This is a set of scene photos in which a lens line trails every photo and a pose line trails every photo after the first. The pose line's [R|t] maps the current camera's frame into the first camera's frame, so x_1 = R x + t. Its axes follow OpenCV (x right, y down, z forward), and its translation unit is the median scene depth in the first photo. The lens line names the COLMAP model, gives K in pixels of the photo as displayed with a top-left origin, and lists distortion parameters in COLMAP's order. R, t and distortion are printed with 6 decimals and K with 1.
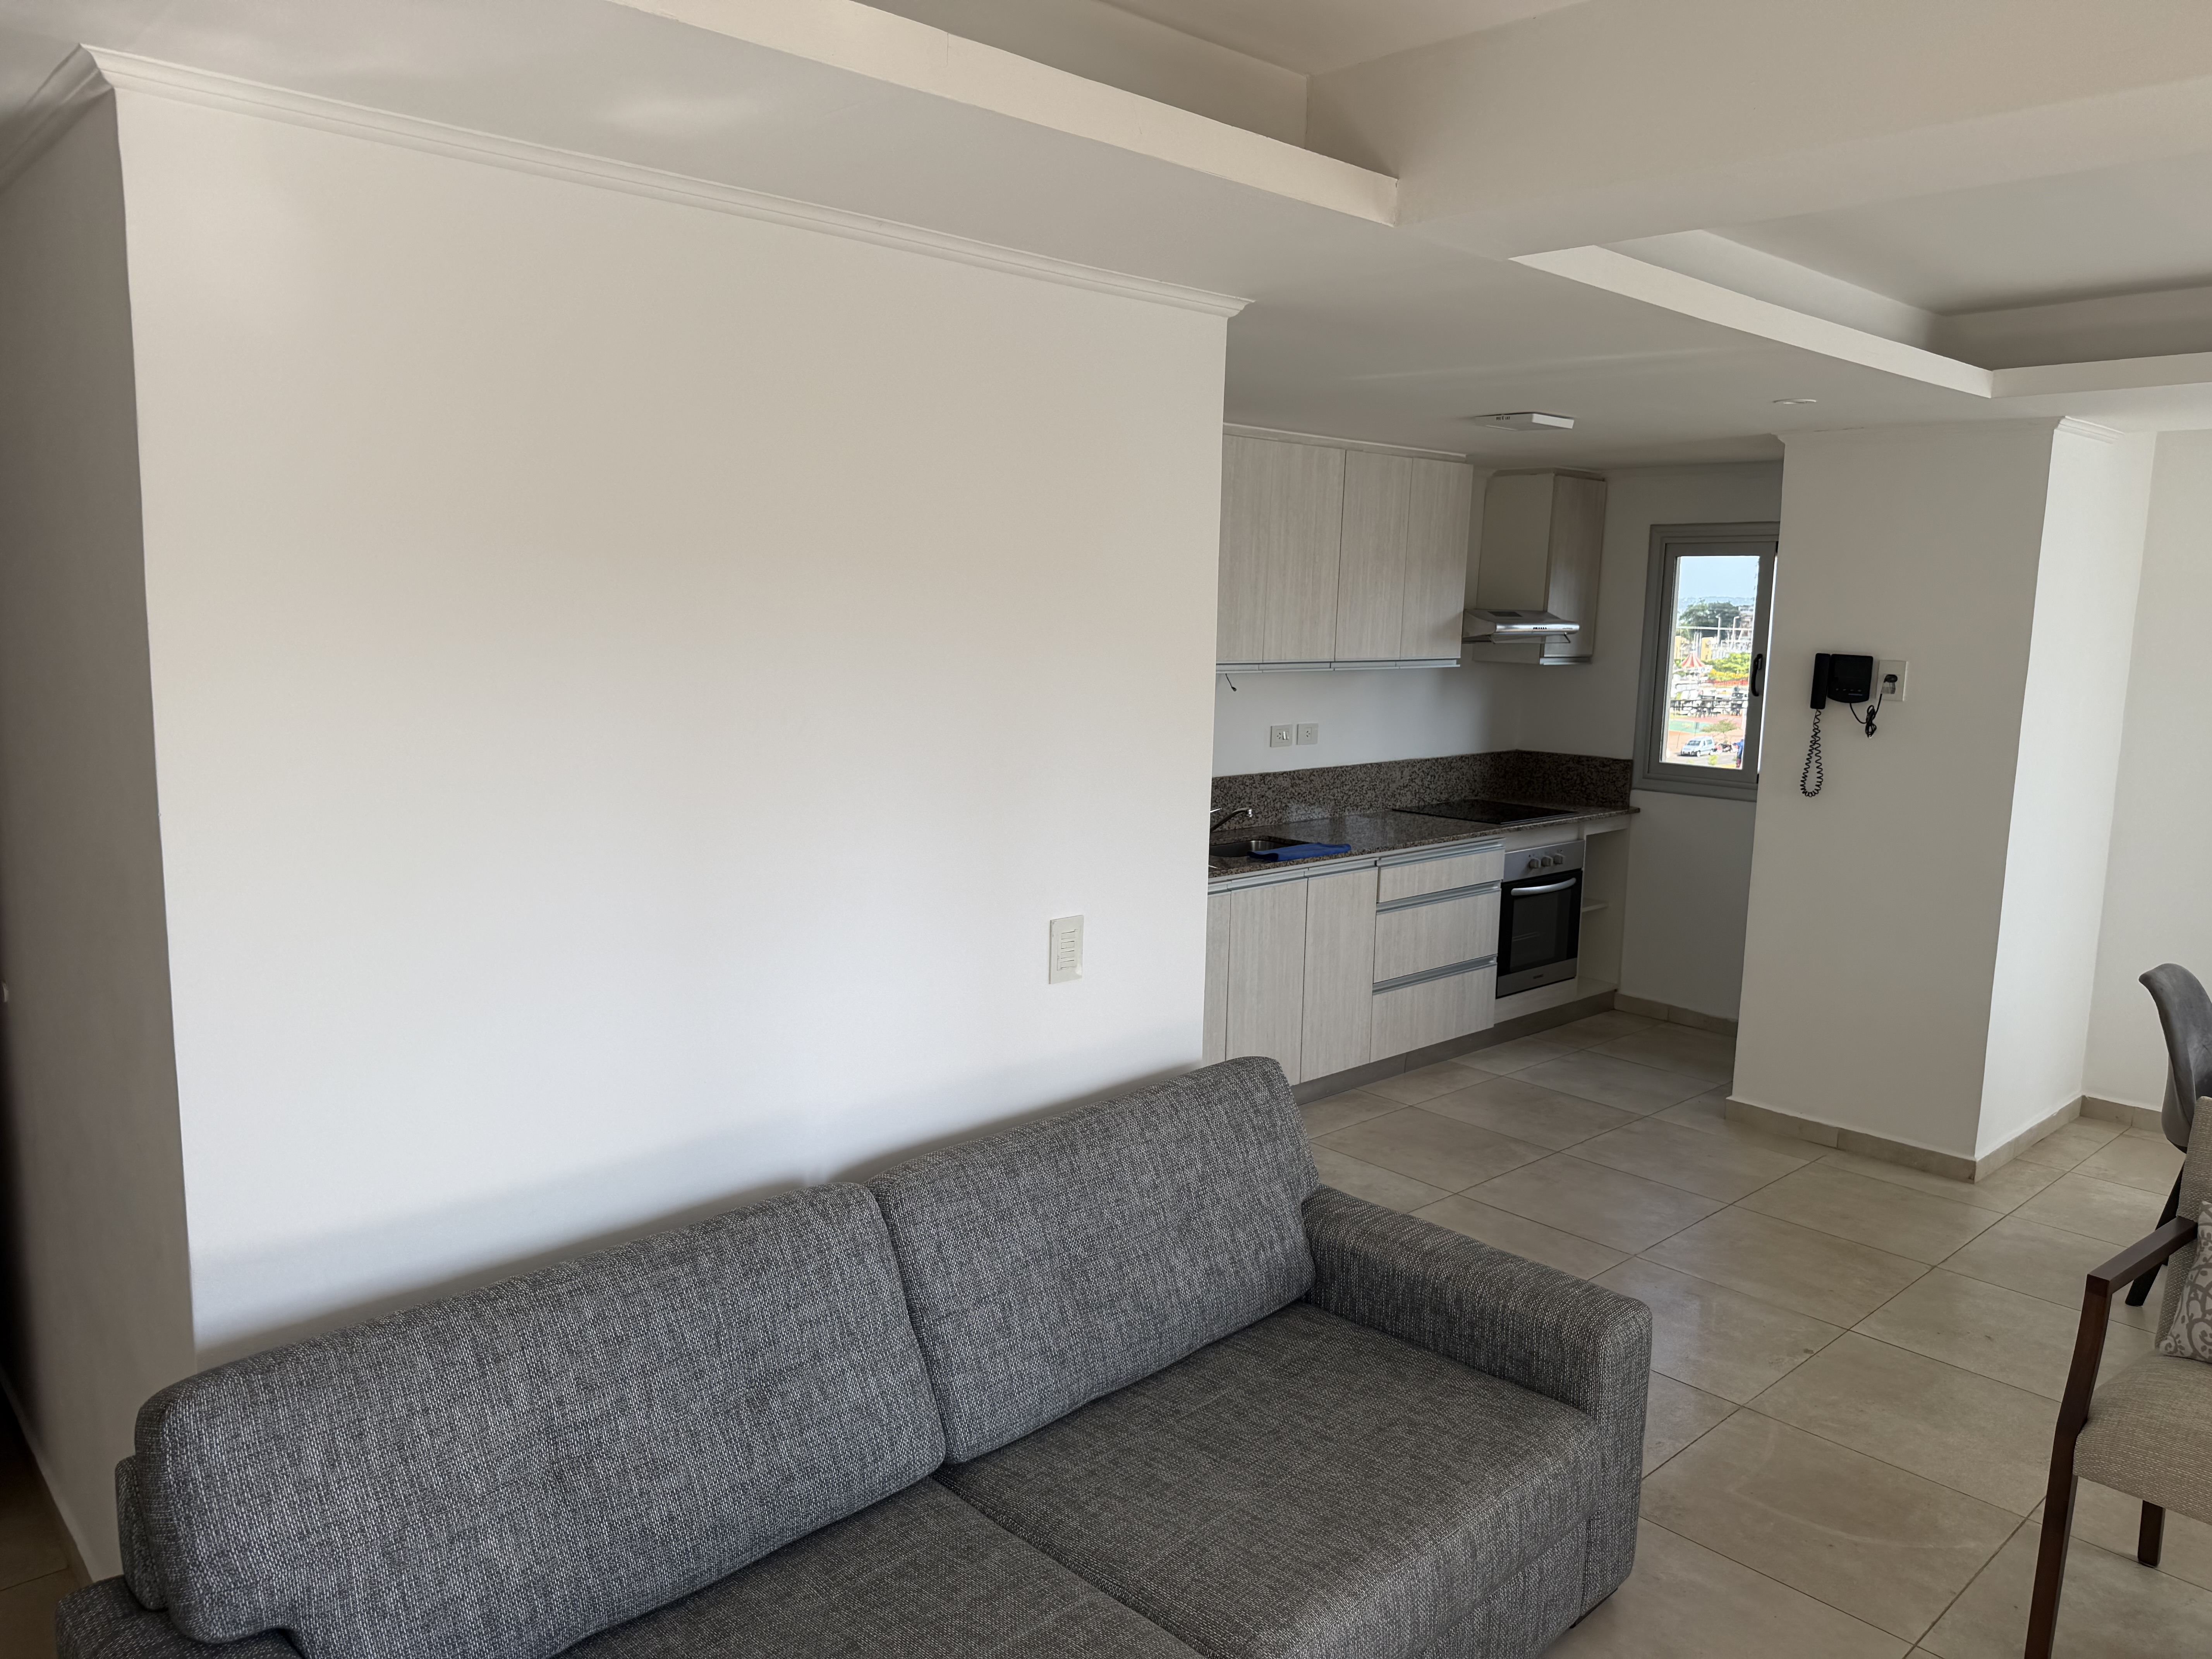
lens RADIAL K [[1551.4, 0, 1113.2], [0, 1551.4, 839.9], [0, 0, 1]] dist [0.048417, -0.055178]
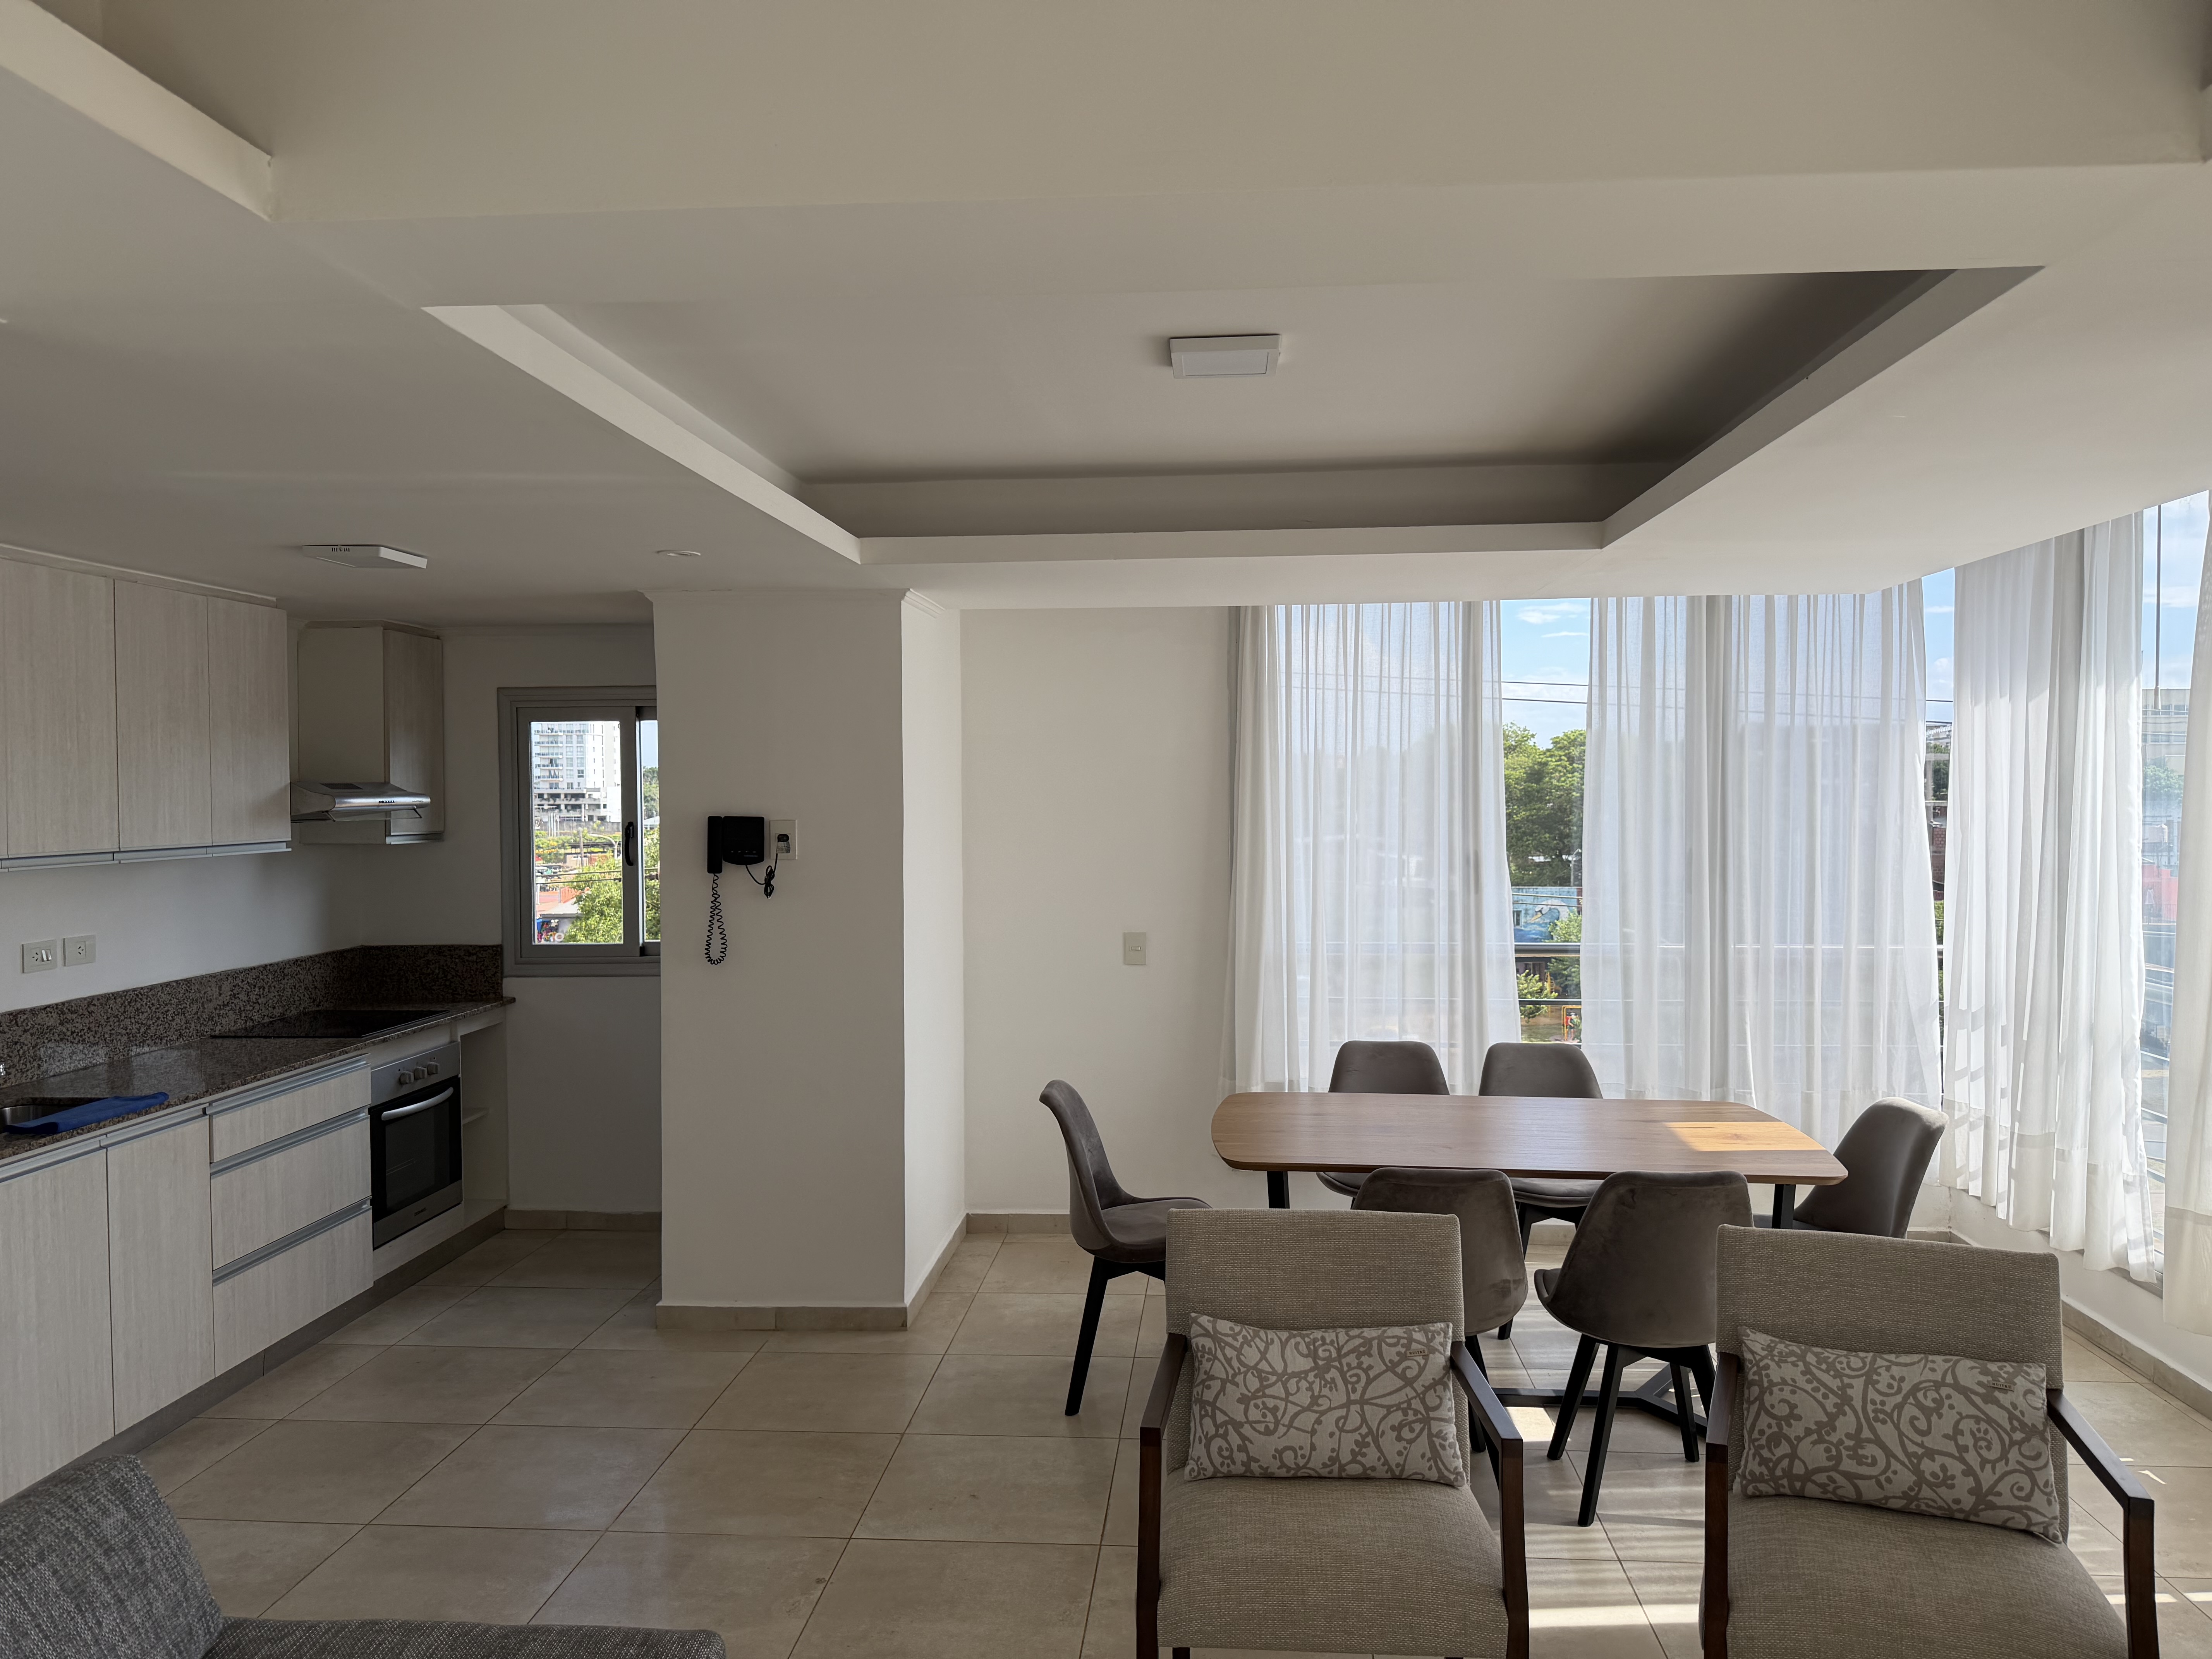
lens RADIAL K [[1551.4, 0, 1104.9], [0, 1551.4, 827.8], [0, 0, 1]] dist [0.048417, -0.055178]
pose [[0.741377, -0.046531, 0.669474, -0.012227], [0.126793, 0.989338, -0.071648, -0.011852], [-0.659002, 0.138003, 0.739372, 0.125521]]
